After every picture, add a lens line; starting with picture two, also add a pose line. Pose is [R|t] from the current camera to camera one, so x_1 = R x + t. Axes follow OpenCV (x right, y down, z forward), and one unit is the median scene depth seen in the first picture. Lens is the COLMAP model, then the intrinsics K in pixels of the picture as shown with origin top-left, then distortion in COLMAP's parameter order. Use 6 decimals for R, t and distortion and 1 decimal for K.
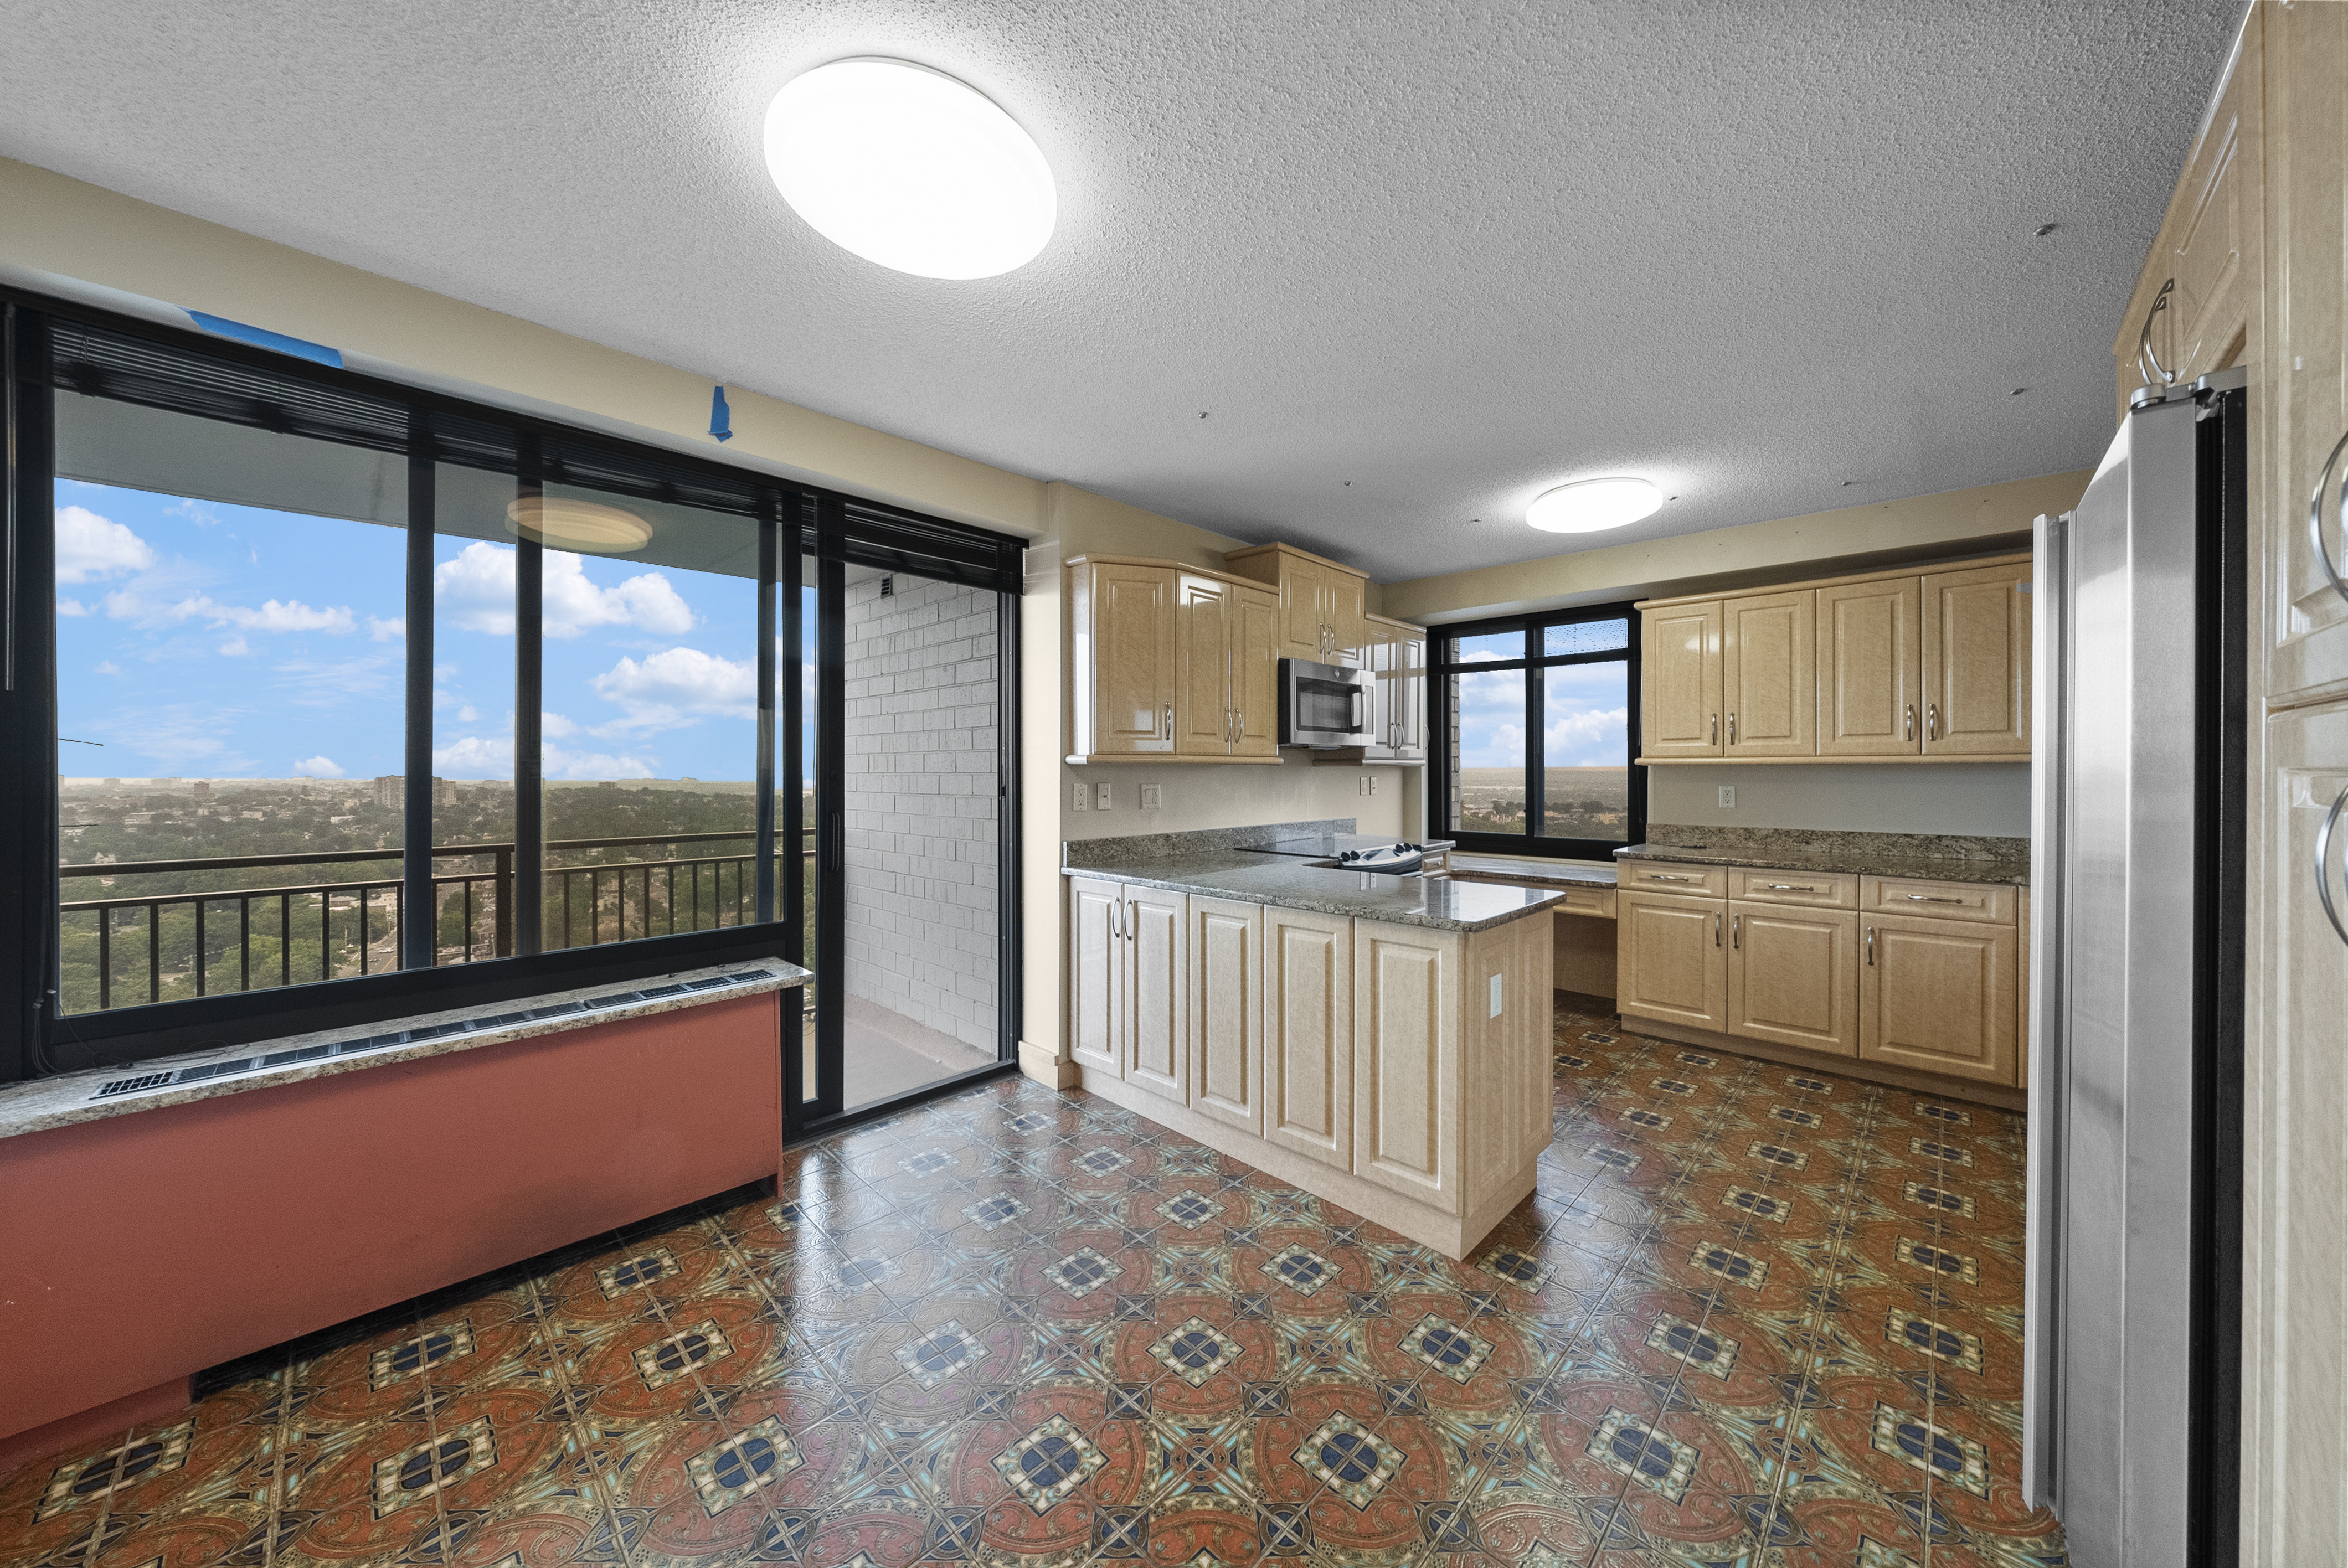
lens RADIAL K [[808.3, 0, 1182.2], [0, 808.3, 790.3], [0, 0, 1]] dist [-0.009949, 0.000056]
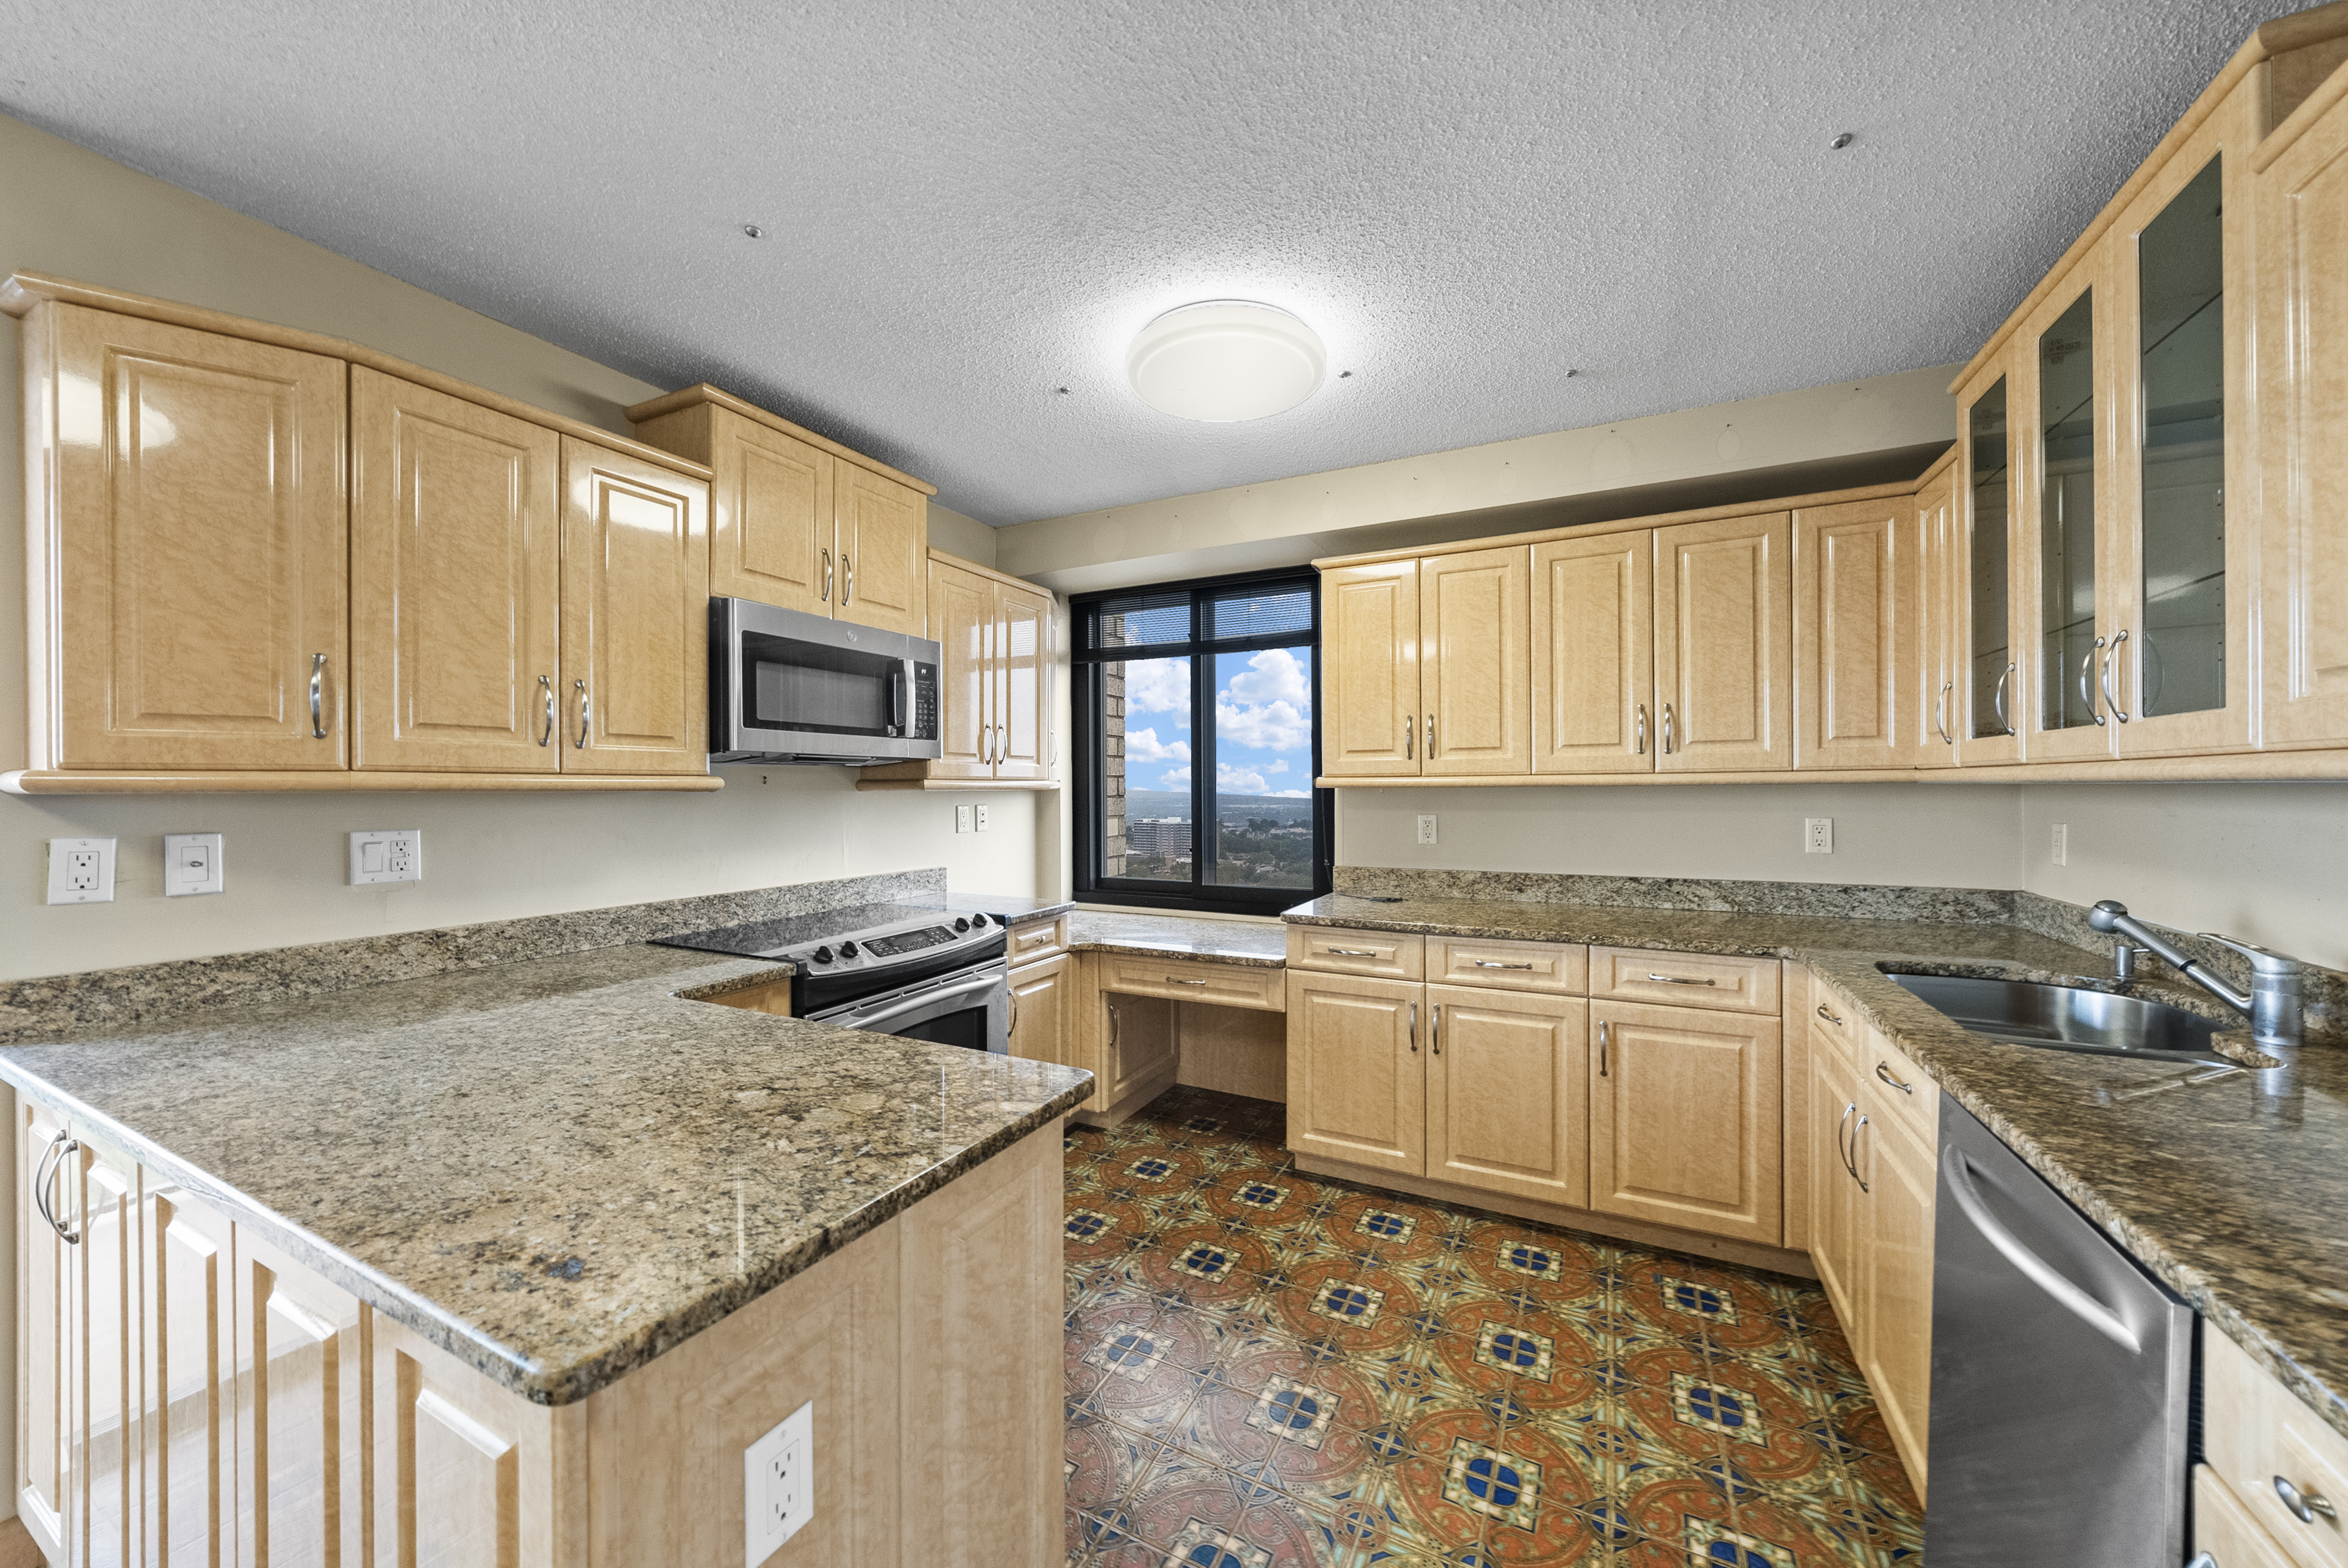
lens RADIAL K [[818.7, 0, 1198.4], [0, 818.7, 822.9], [0, 0, 1]] dist [-0.006131, -0.000052]
pose [[0.954618, -0.016547, 0.297371, 0.291282], [0.011973, 0.999780, 0.017197, -0.015943], [-0.297591, -0.012856, 0.954607, 0.397196]]
